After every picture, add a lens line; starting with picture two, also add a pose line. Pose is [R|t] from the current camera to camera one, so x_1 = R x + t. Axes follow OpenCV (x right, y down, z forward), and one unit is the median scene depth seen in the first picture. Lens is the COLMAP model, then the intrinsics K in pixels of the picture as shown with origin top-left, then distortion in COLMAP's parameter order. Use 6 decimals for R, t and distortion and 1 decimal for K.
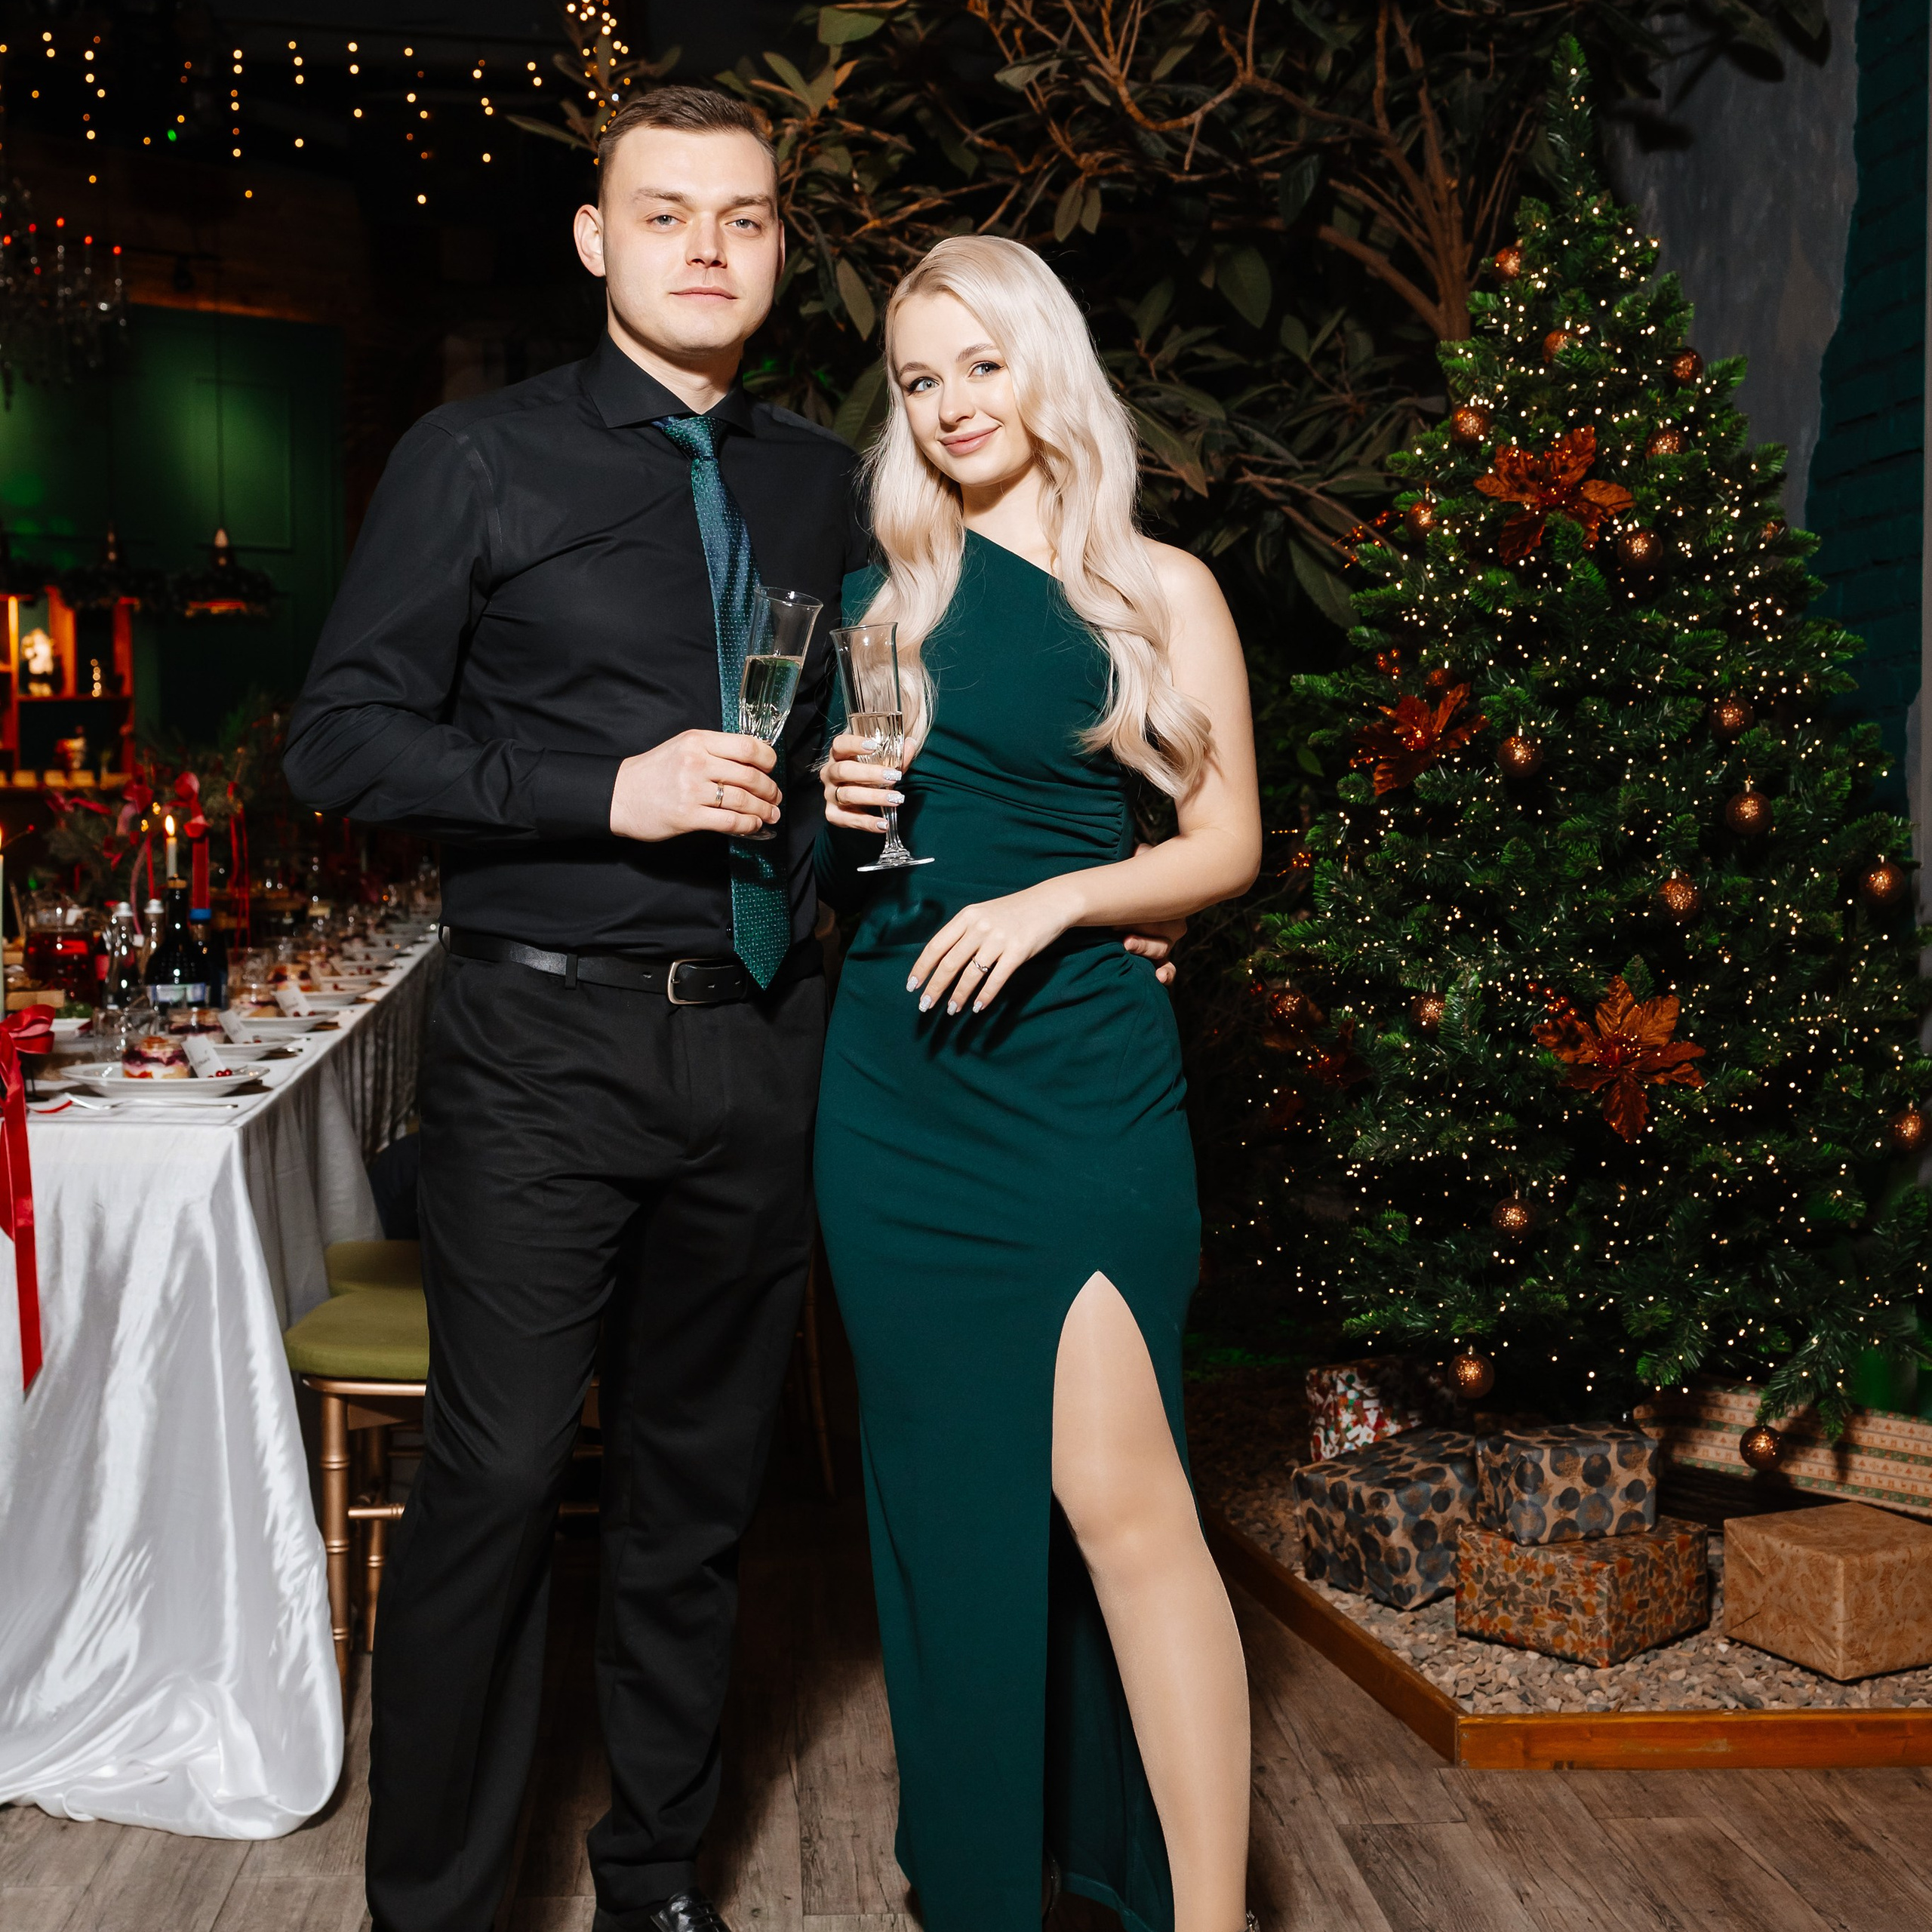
lens RADIAL K [[2934.1, 0, 921.2], [0, 2934.1, 960.4], [0, 0, 1]] dist [-0.021964, 0.063175]
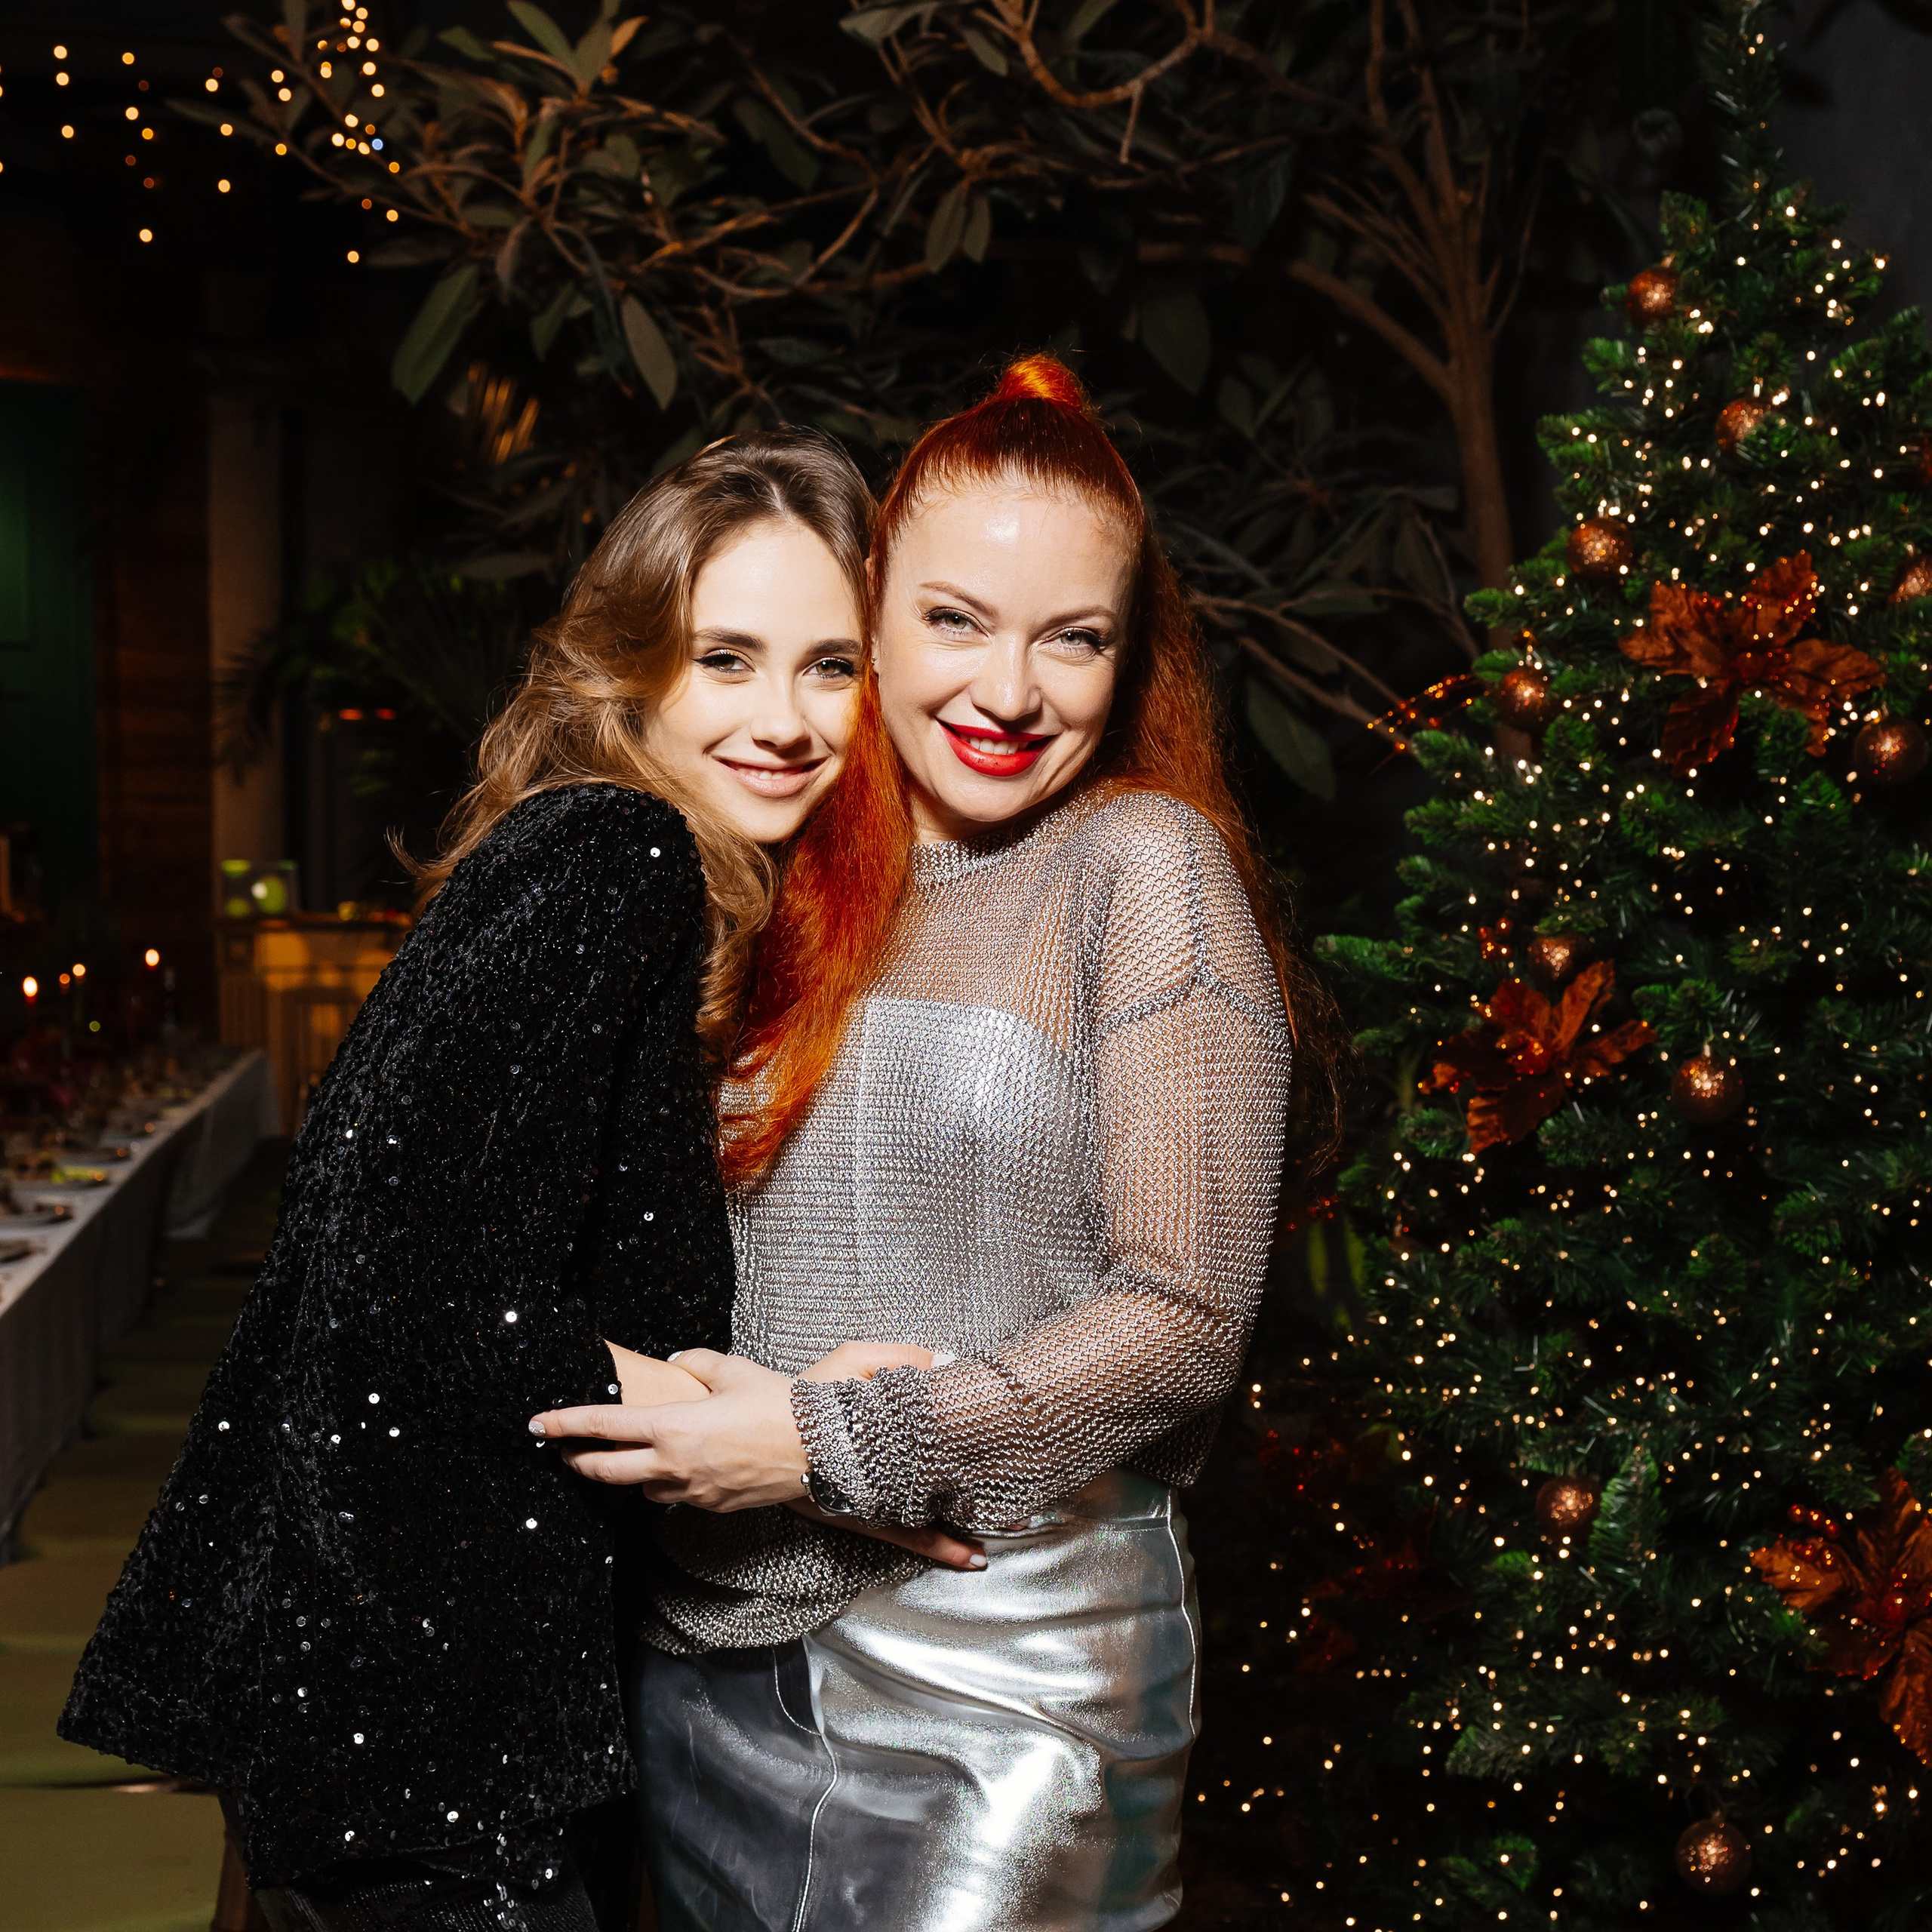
lens RADIAL K [[3036.2, 0, 973.8], [0, 3036.2, 965.0], [0, 0, 1]] dist [-0.012960, 0.062027]
pose [[0.997736, -0.010378, 0.066443, 0.008476], [0.012093, 0.999603, -0.025467, -0.078194], [-0.066153, 0.026213, 0.997465, 0.360239]]
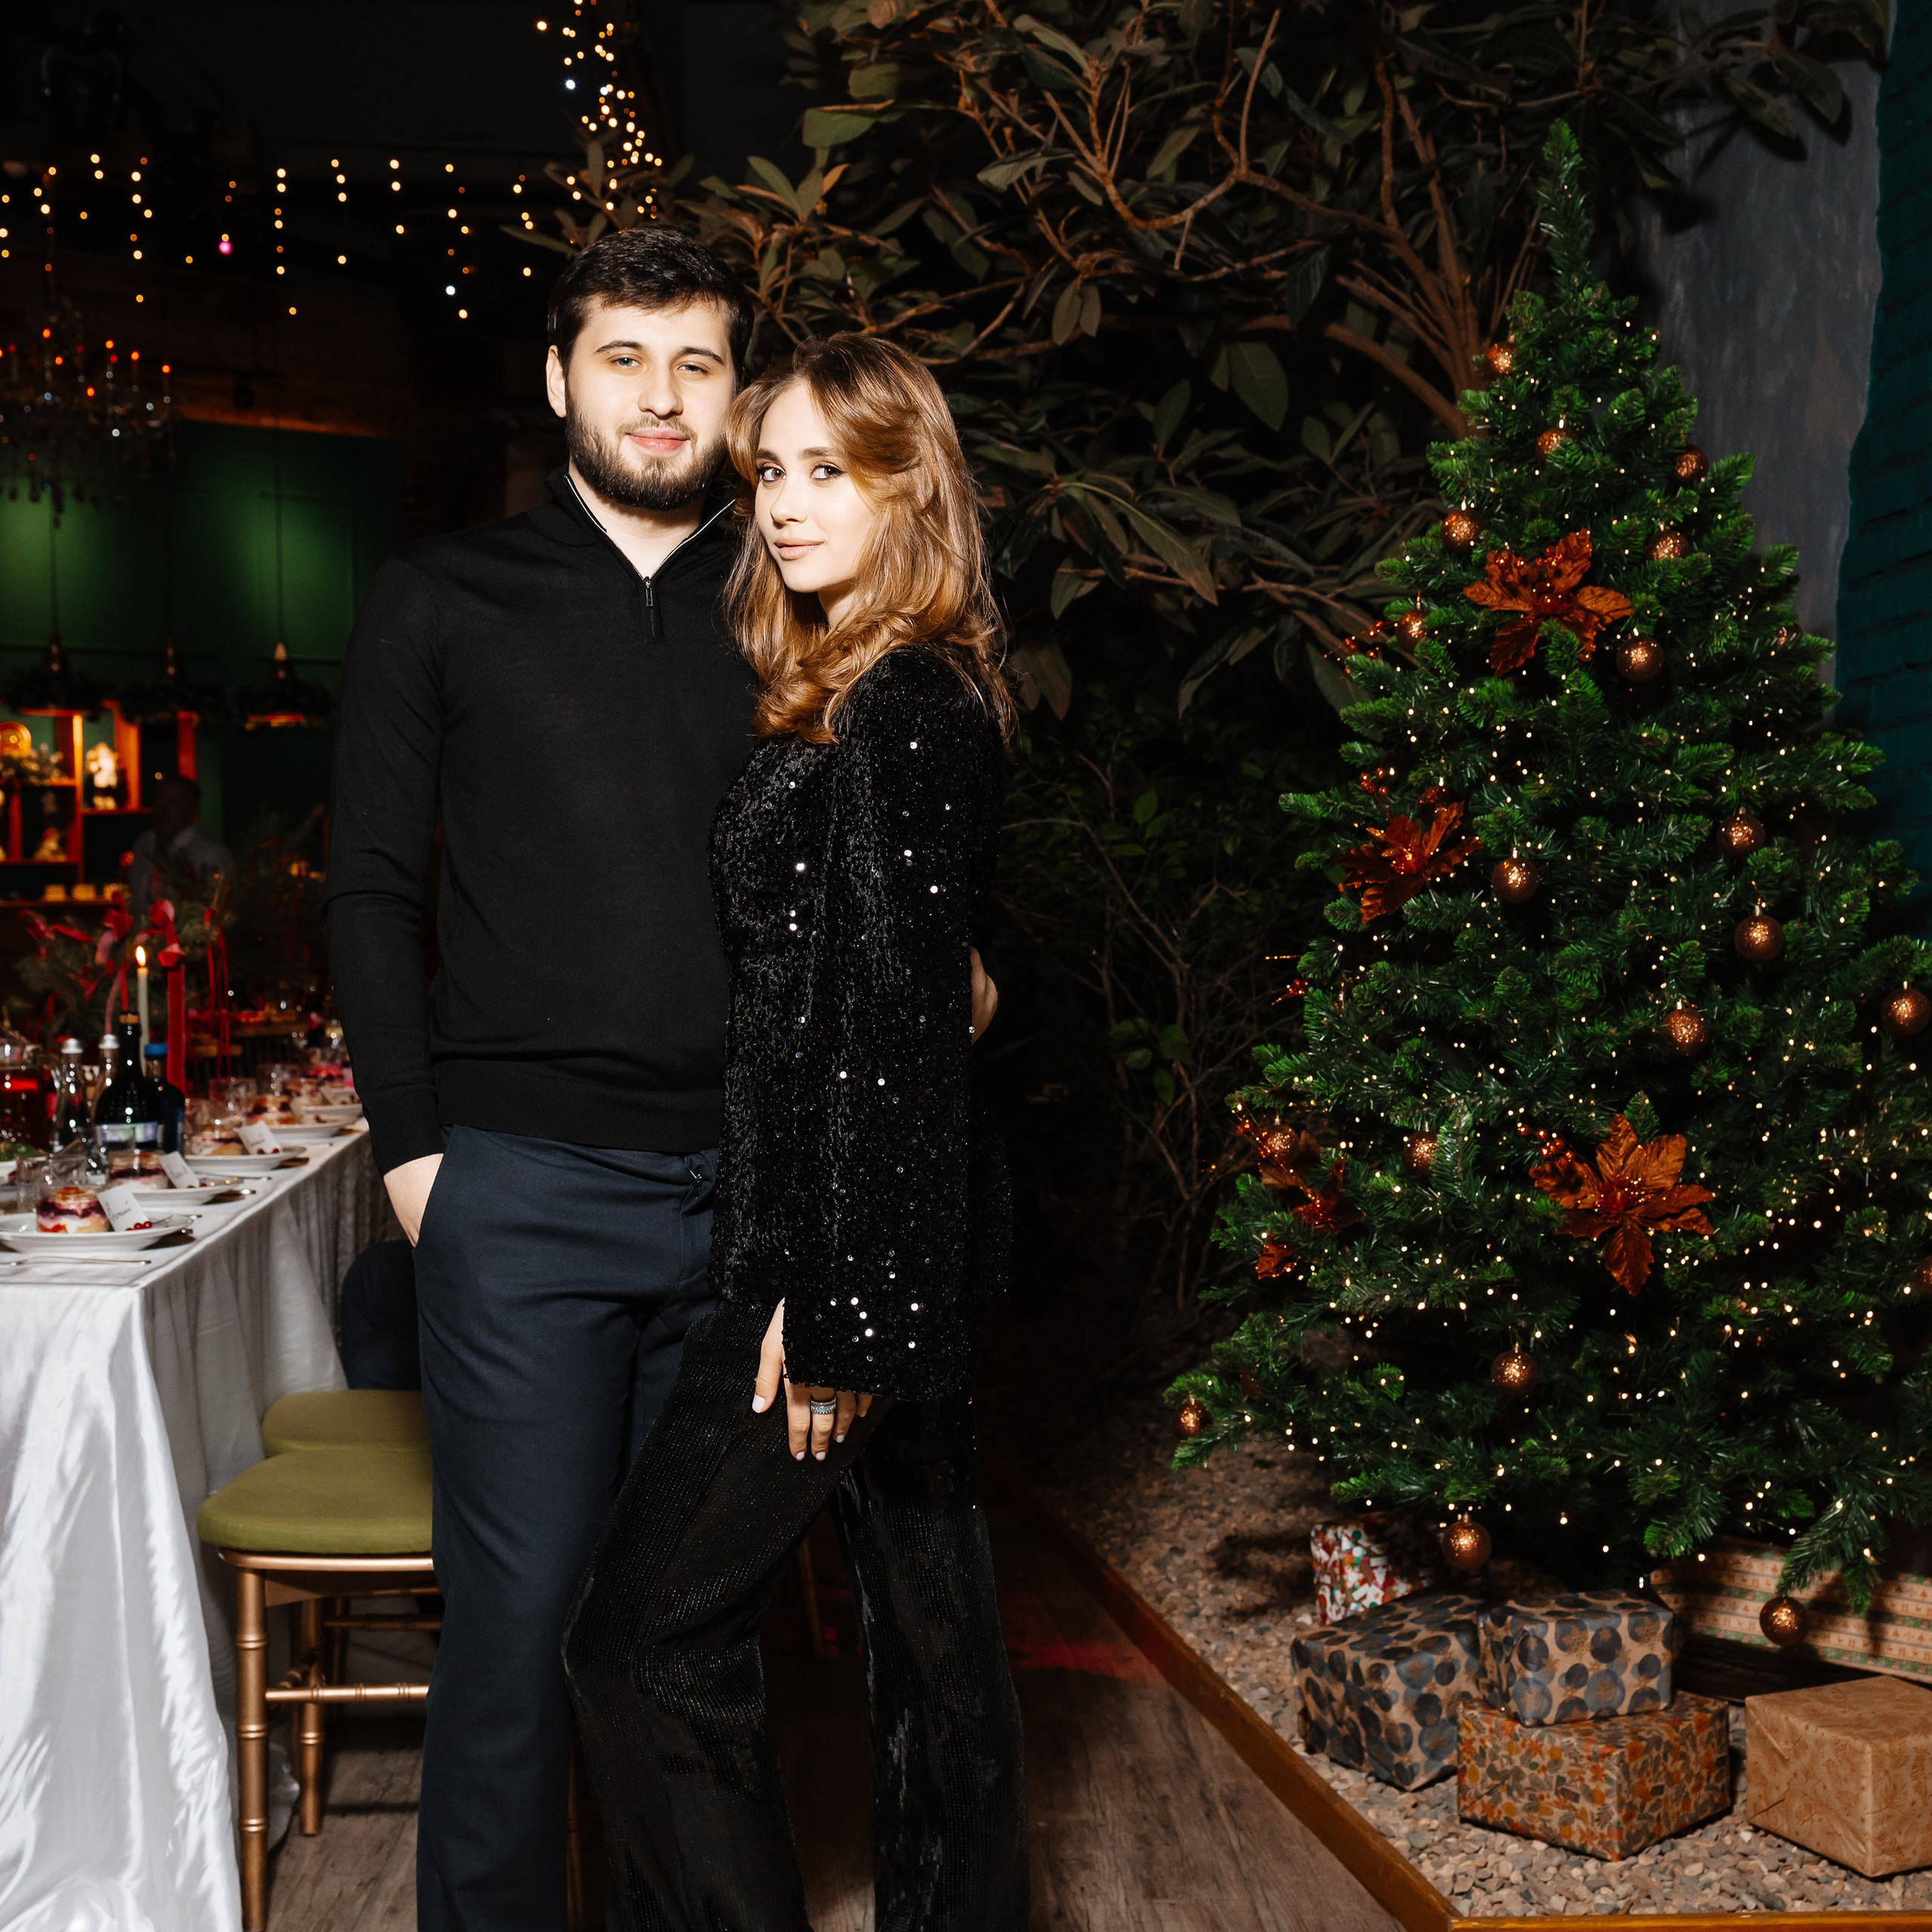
lens RADIAL K [[2904.7, 0, 928.6], [0, 2904.7, 958.1], [0, 0, 1]] dist [-0.029063, 0.056209]
pose [[0.999548, -0.007871, -0.029025, 0.041282], [0.006879, 0.999394, -0.034113, -0.013425], [0.029276, 0.033898, 0.998996, 0.062527]]
